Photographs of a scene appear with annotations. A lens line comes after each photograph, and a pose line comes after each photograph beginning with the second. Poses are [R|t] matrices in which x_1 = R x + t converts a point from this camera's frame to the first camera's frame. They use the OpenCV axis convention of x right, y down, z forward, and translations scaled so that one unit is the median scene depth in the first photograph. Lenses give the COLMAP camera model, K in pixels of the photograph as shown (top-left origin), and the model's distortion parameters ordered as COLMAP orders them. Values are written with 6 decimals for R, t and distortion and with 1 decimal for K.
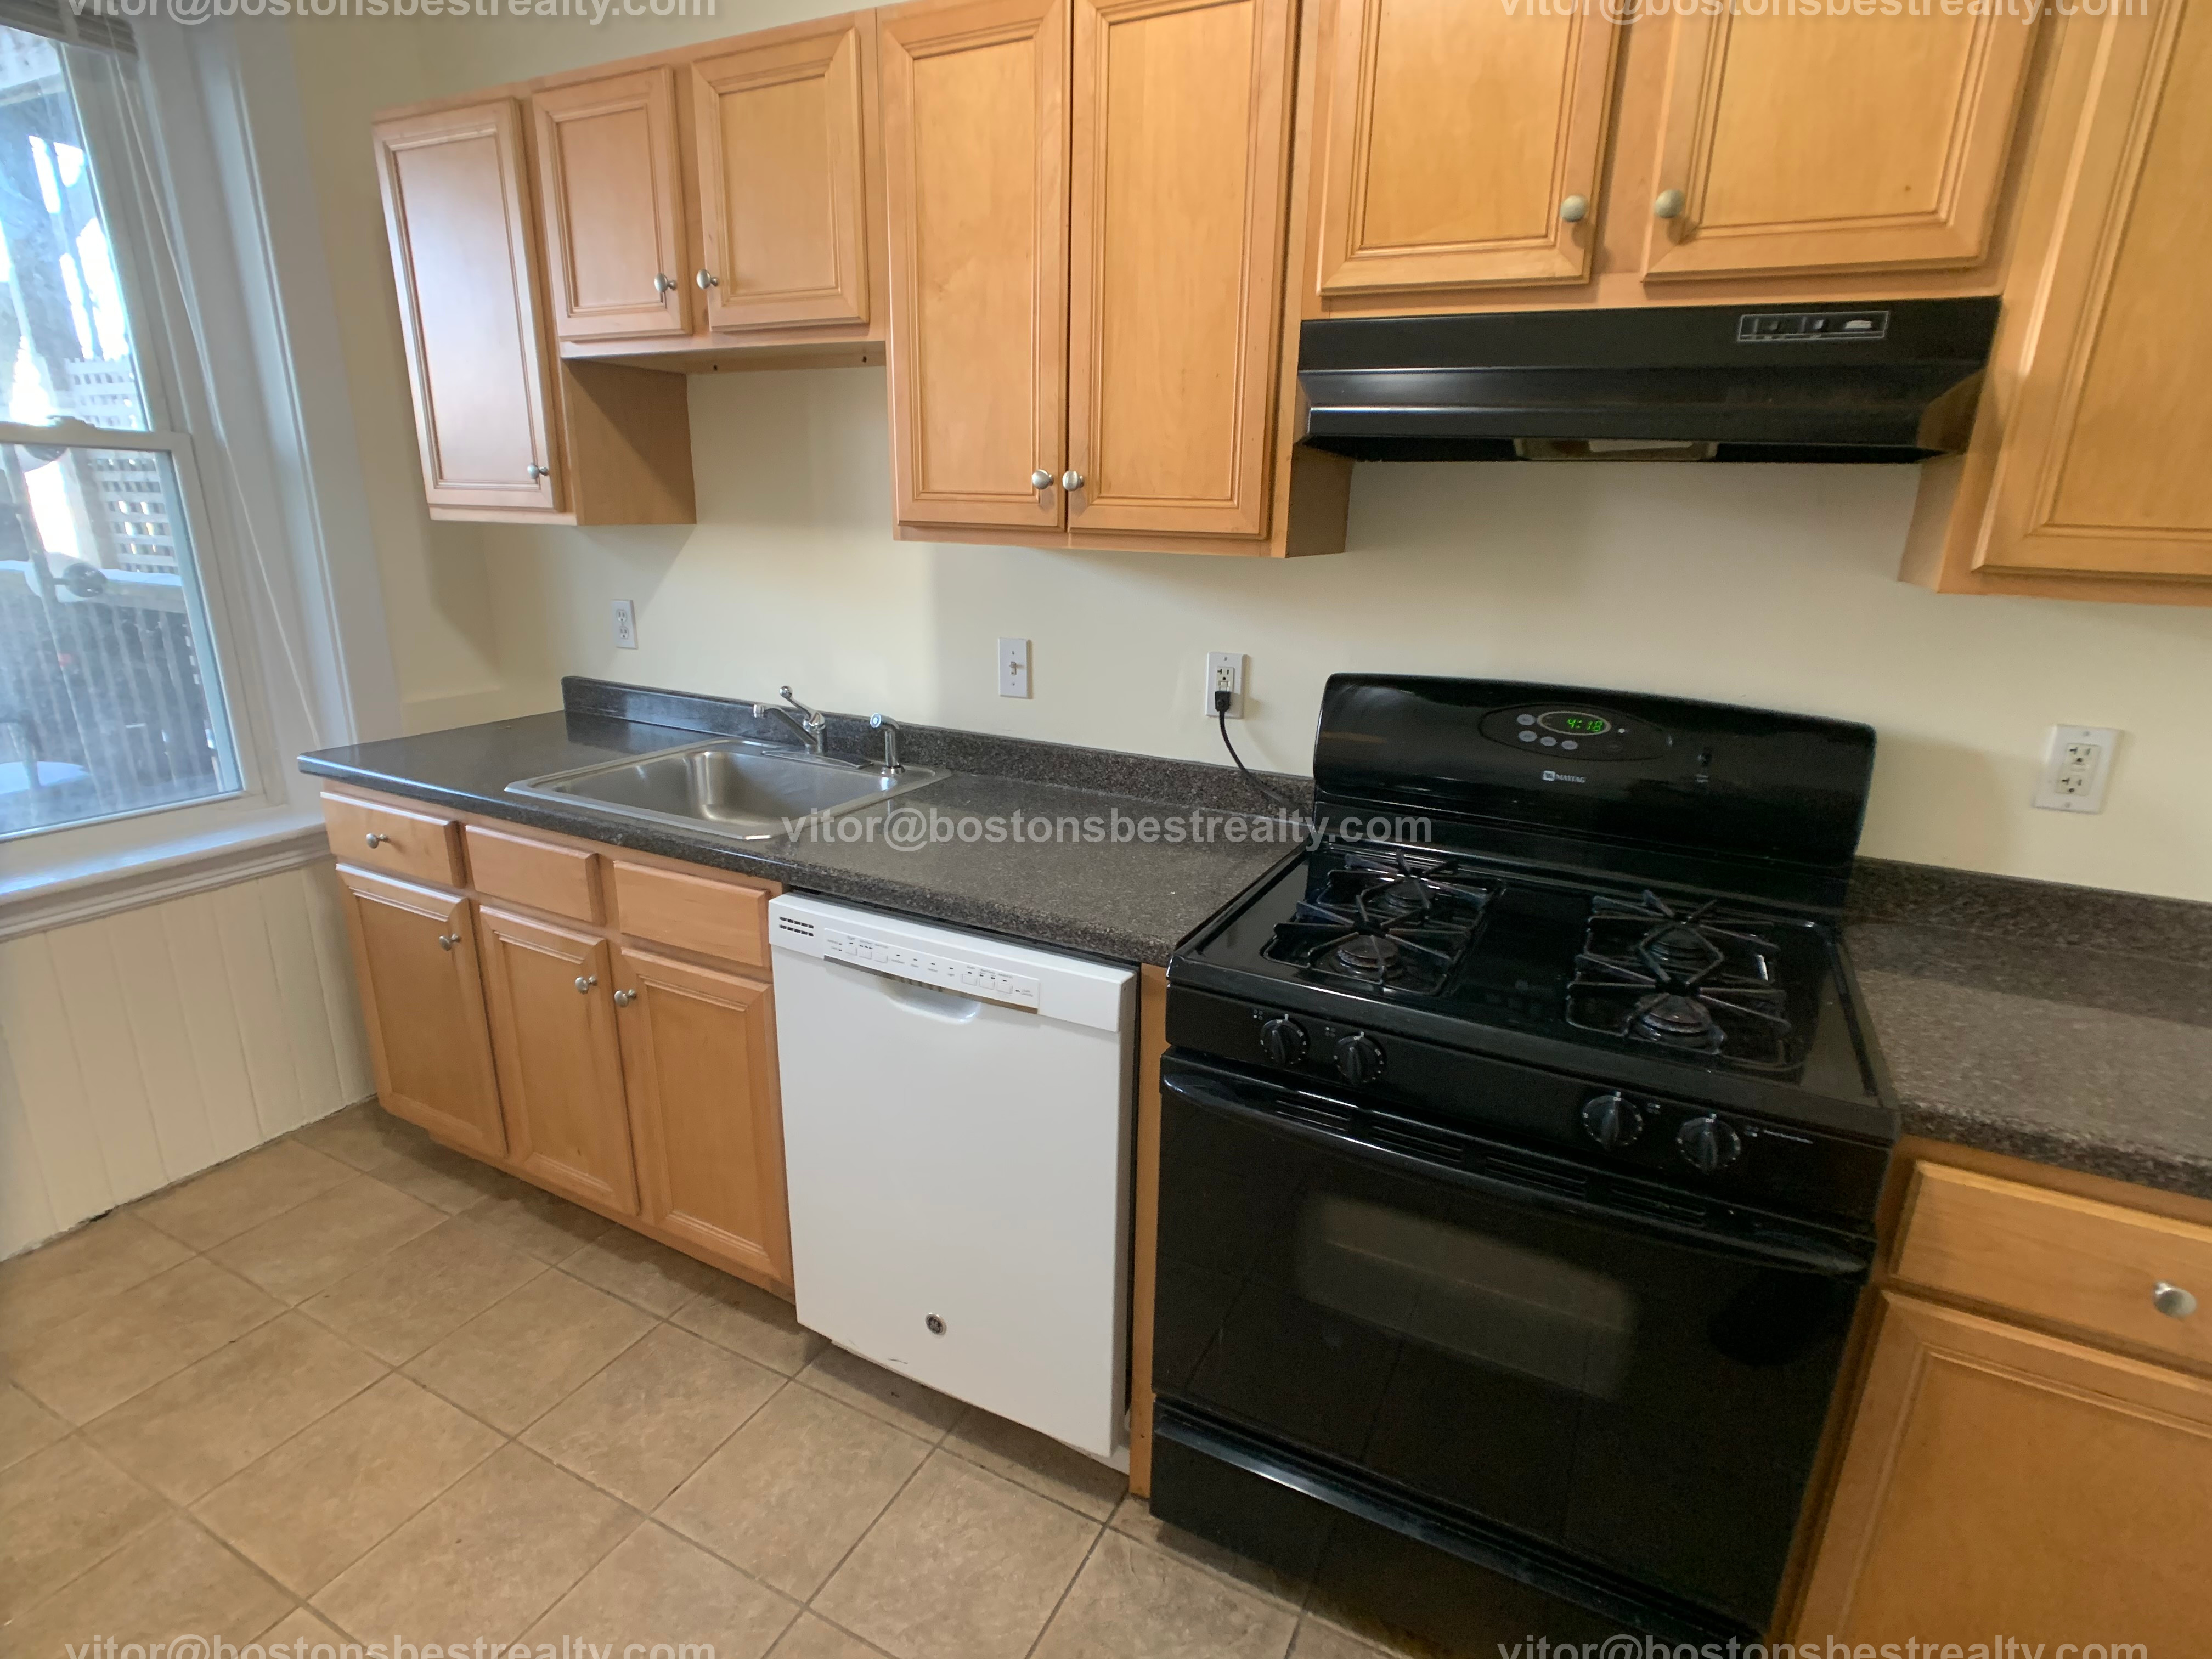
lens RADIAL K [[1108.2, 0, 1136.5], [0, 1108.2, 830.6], [0, 0, 1]] dist [-0.045126, 0.026054]
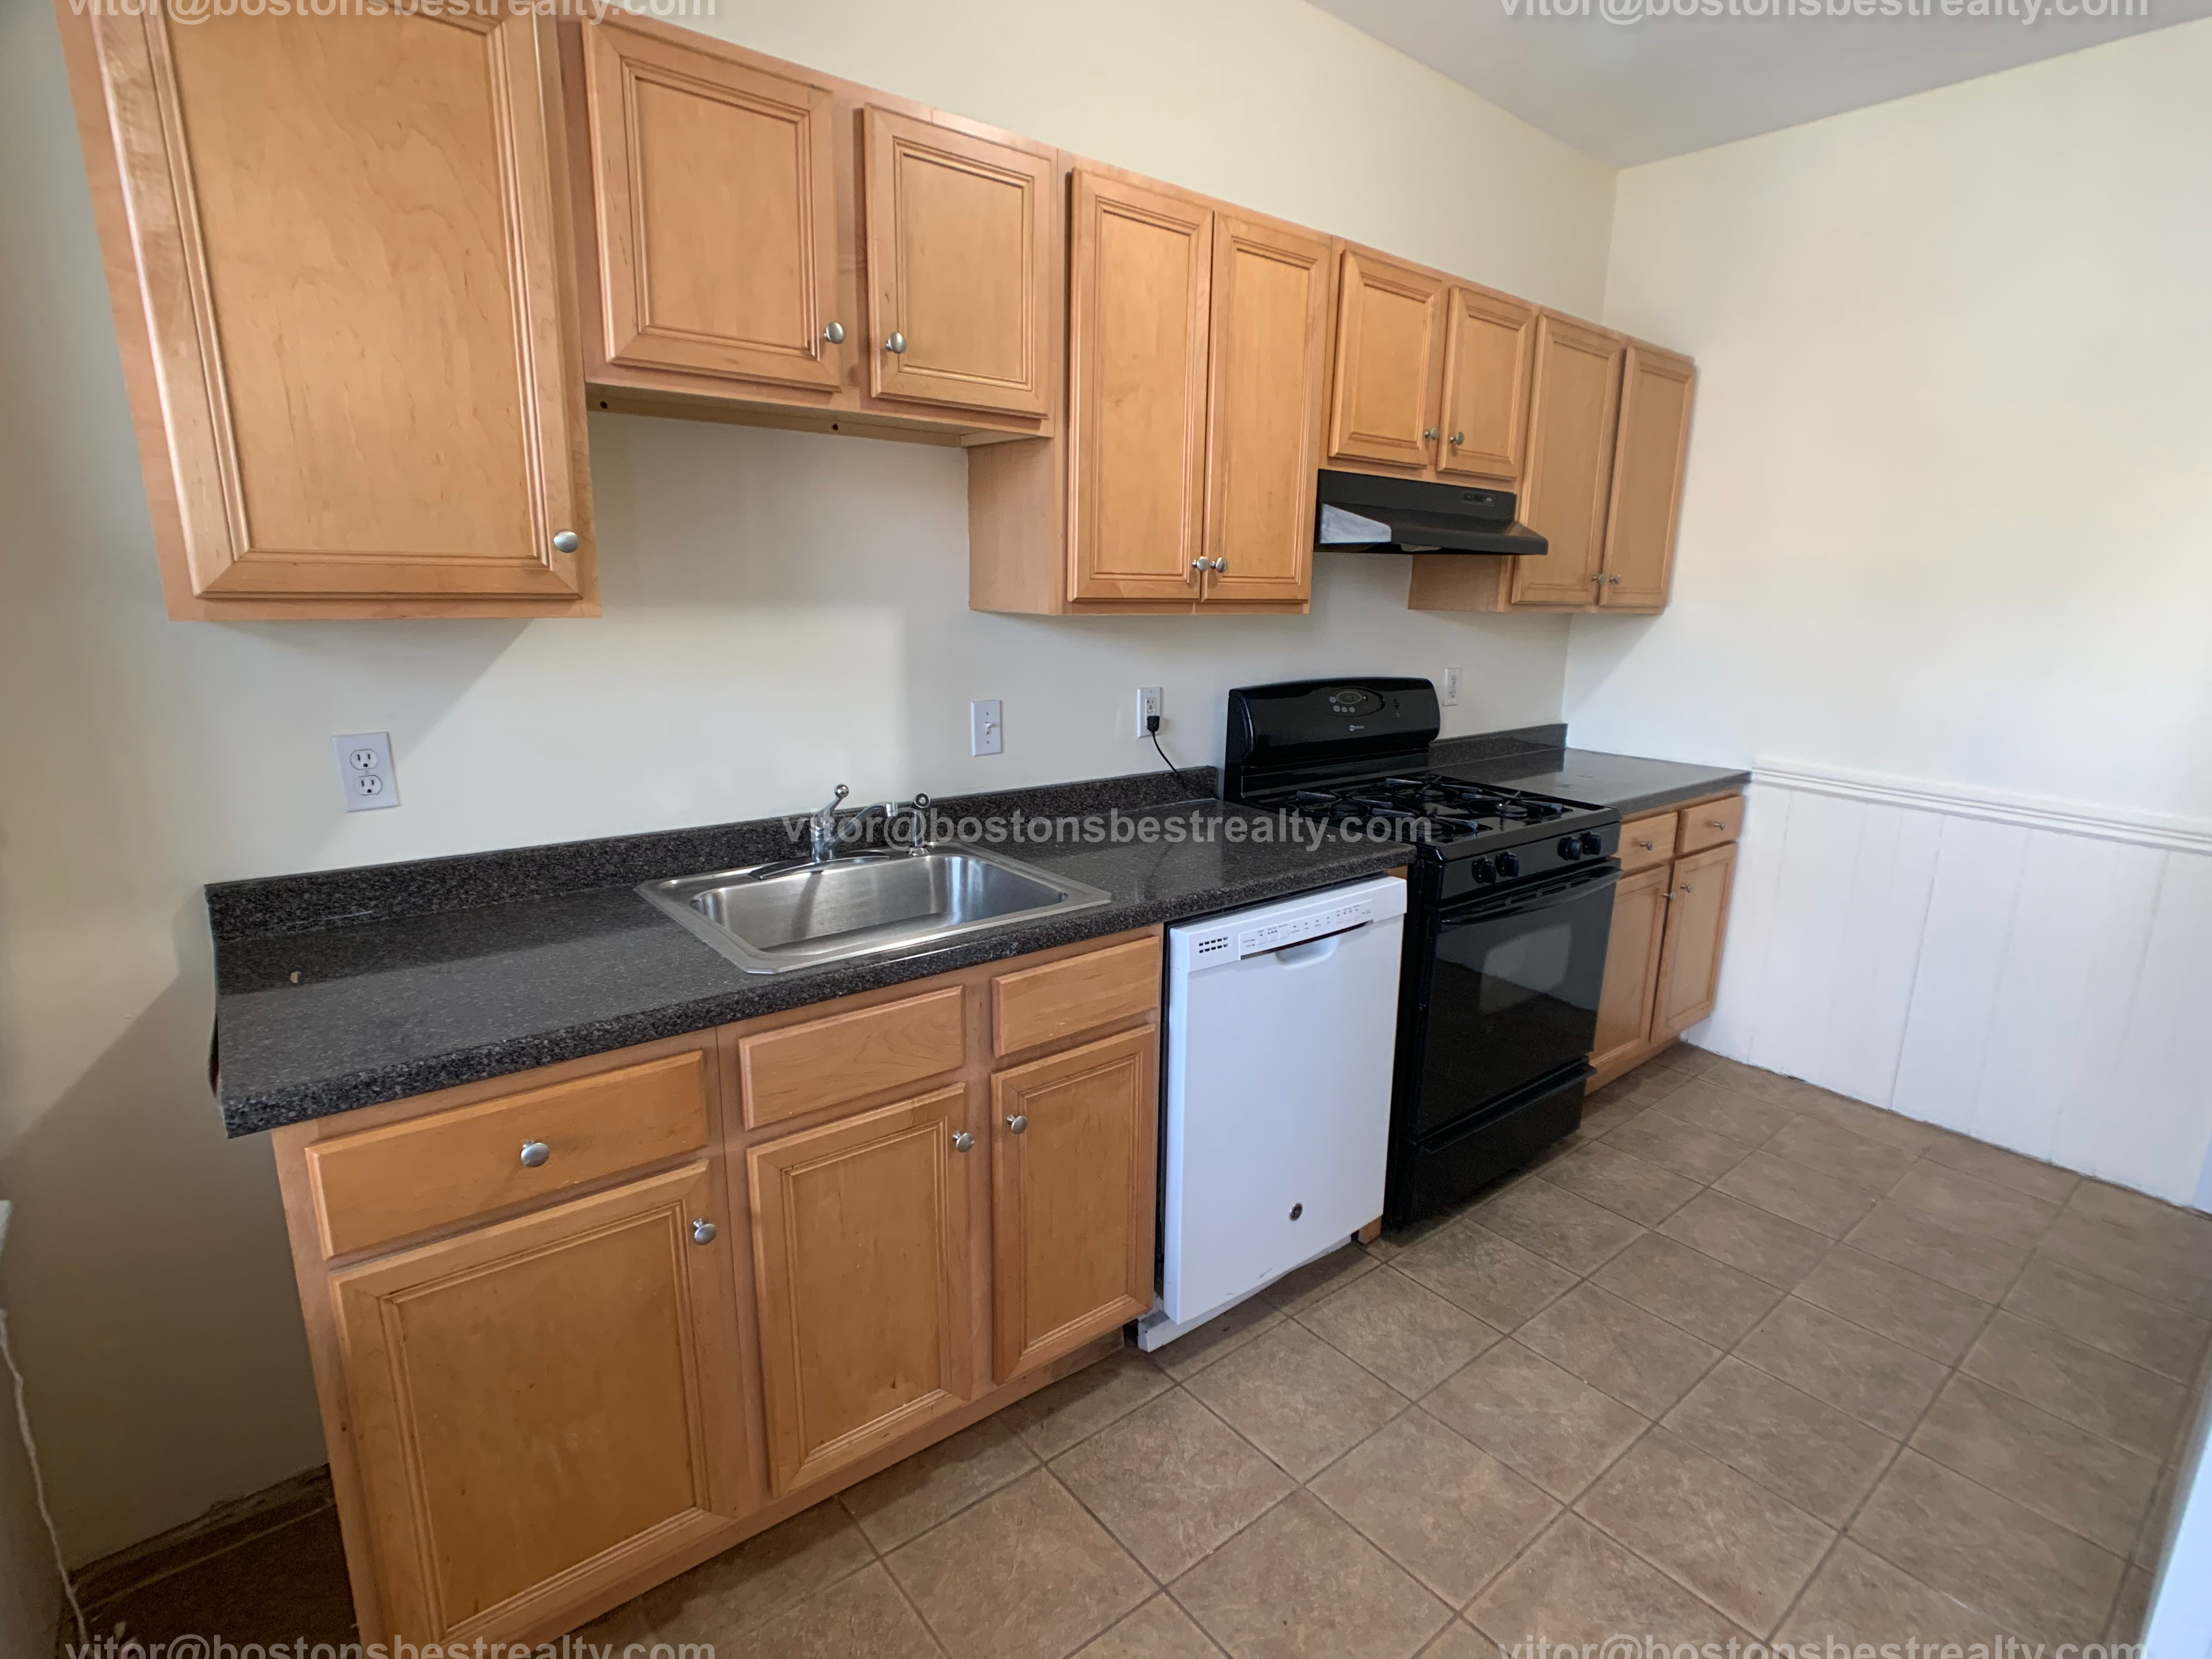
lens RADIAL K [[1114.9, 0, 1140.9], [0, 1114.9, 838.0], [0, 0, 1]] dist [-0.017891, -0.001006]
pose [[0.402467, -0.226703, 0.886919, -1.229025], [0.247809, 0.959658, 0.132845, -0.178722], [-0.881255, 0.166321, 0.442410, 0.475965]]
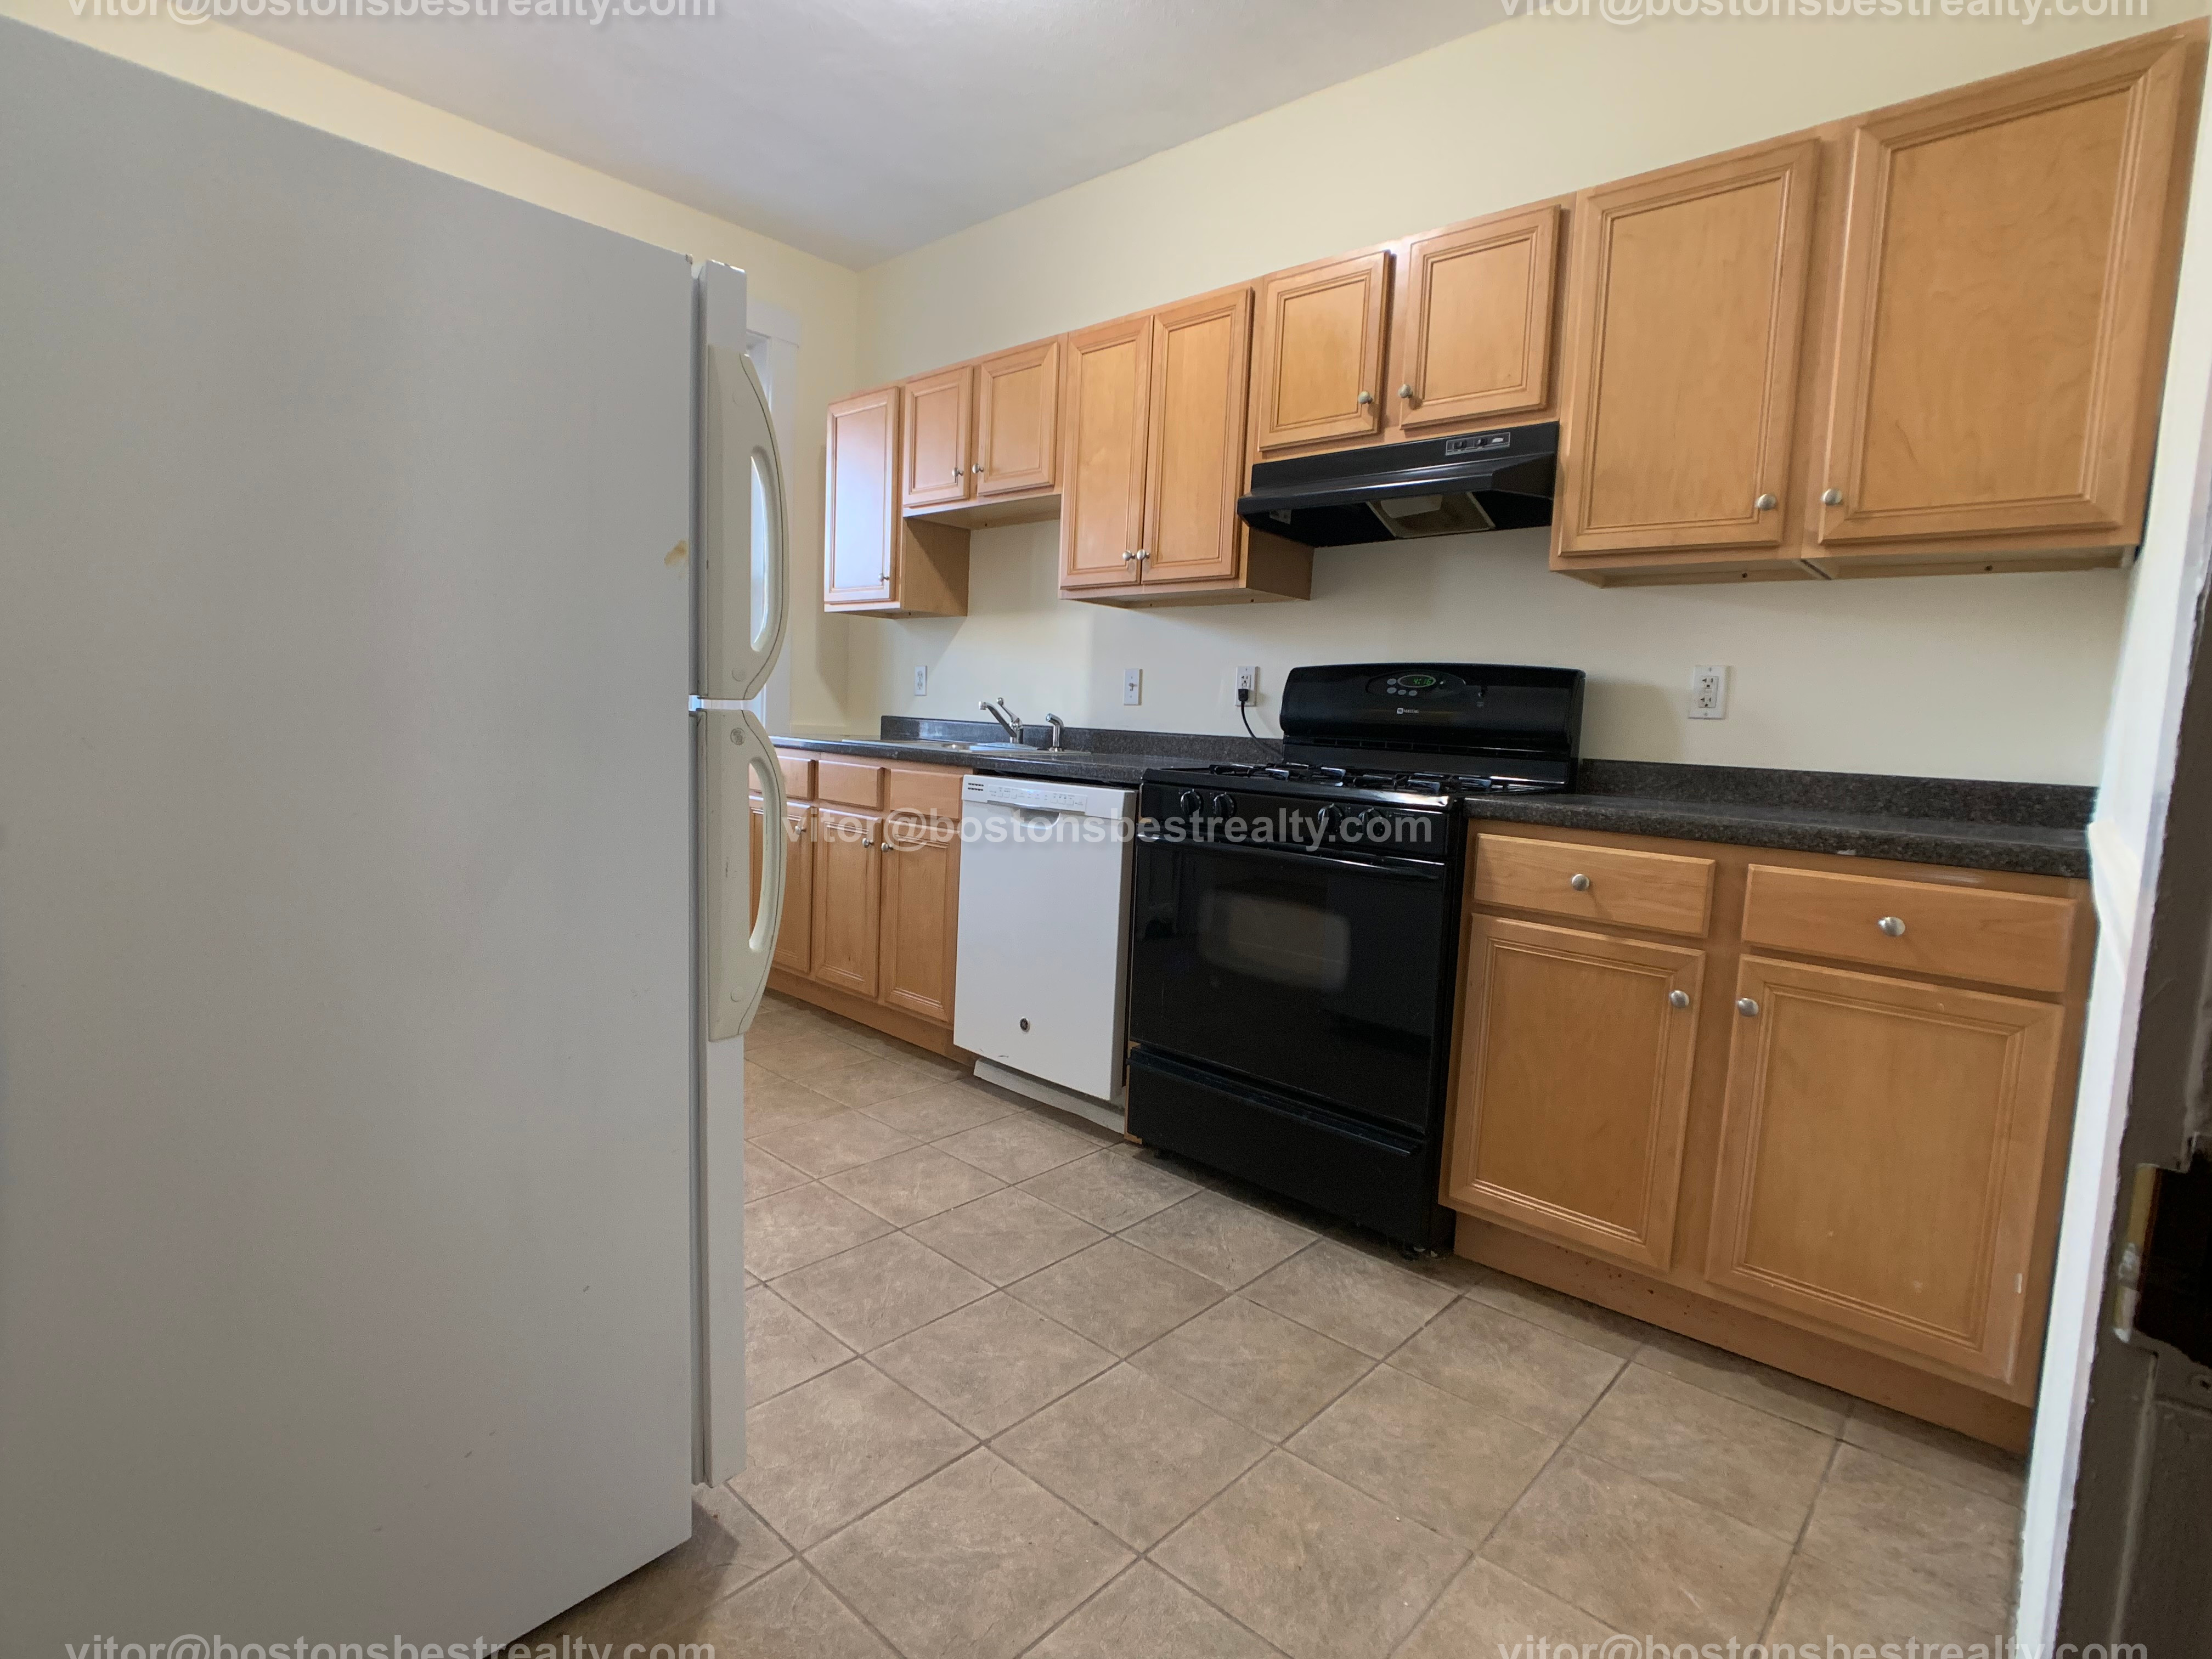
lens RADIAL K [[1089.5, 0, 1114.1], [0, 1089.5, 821.4], [0, 0, 1]] dist [-0.030623, 0.010445]
pose [[0.960139, 0.042829, -0.276223, 0.372059], [-0.097646, 0.977327, -0.187876, 0.414641], [0.261914, 0.207359, 0.942552, -0.567376]]
